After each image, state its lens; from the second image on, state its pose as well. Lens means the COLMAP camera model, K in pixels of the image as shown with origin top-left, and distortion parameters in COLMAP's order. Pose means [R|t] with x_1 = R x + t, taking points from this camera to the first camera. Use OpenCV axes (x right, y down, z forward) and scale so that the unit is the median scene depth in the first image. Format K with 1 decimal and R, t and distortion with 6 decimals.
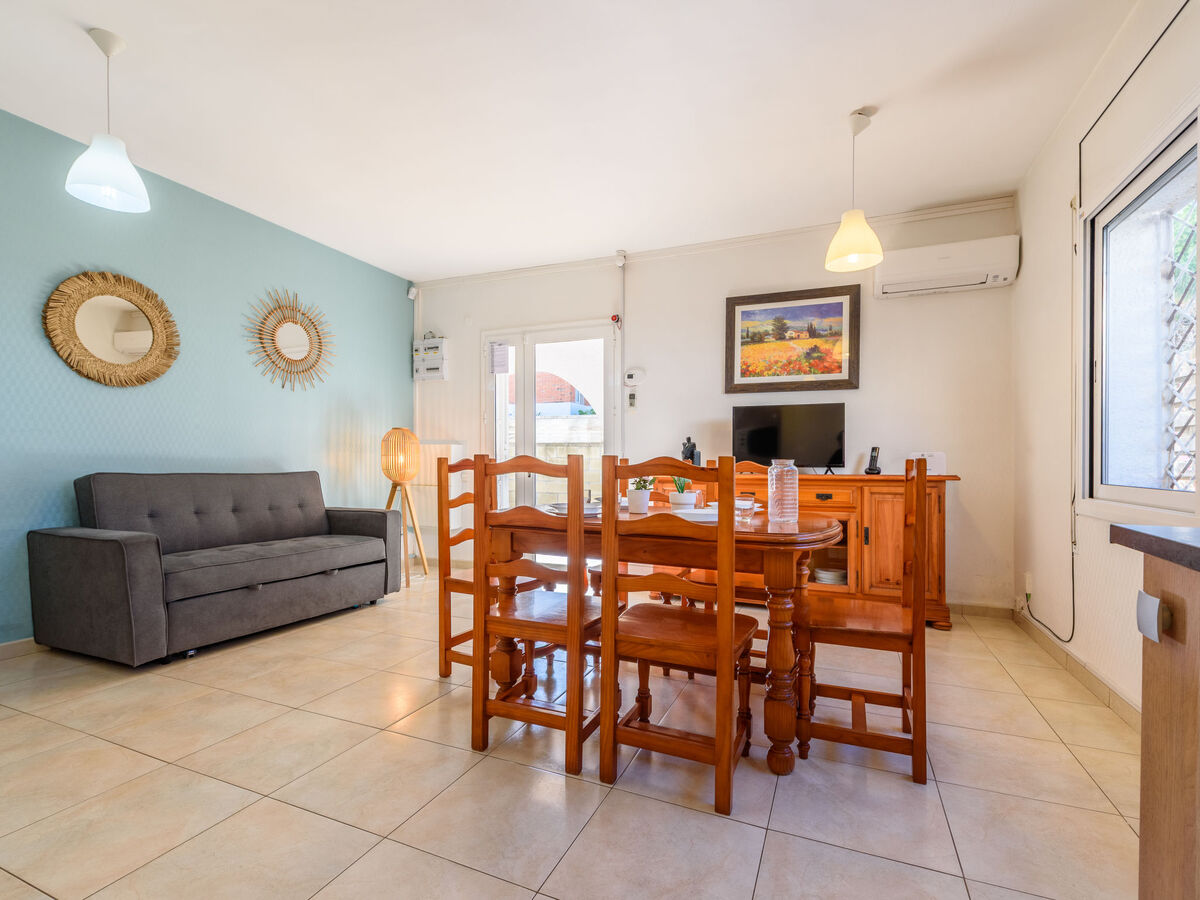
lens RADIAL K [[583.2, 0, 609.0], [0, 583.2, 477.7], [0, 0, 1]] dist [0.010034, -0.002285]
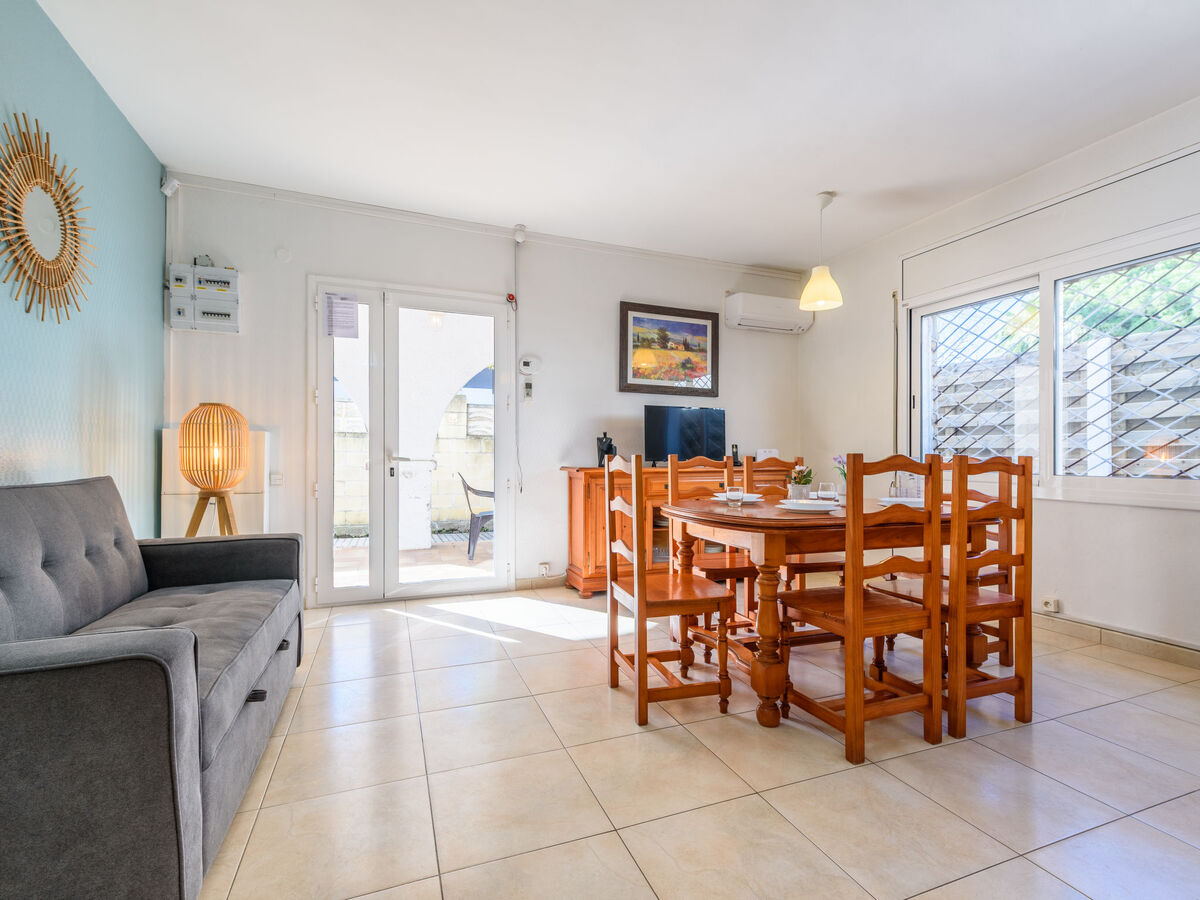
lens RADIAL K [[583.2, 0, 588.3], [0, 583.2, 455.5], [0, 0, 1]] dist [0.010034, -0.002285]
pose [[0.696869, -0.002021, 0.717195, -0.610600], [0.017278, 0.999753, -0.013972, -0.015902], [-0.716990, 0.022129, 0.696732, 0.320522]]
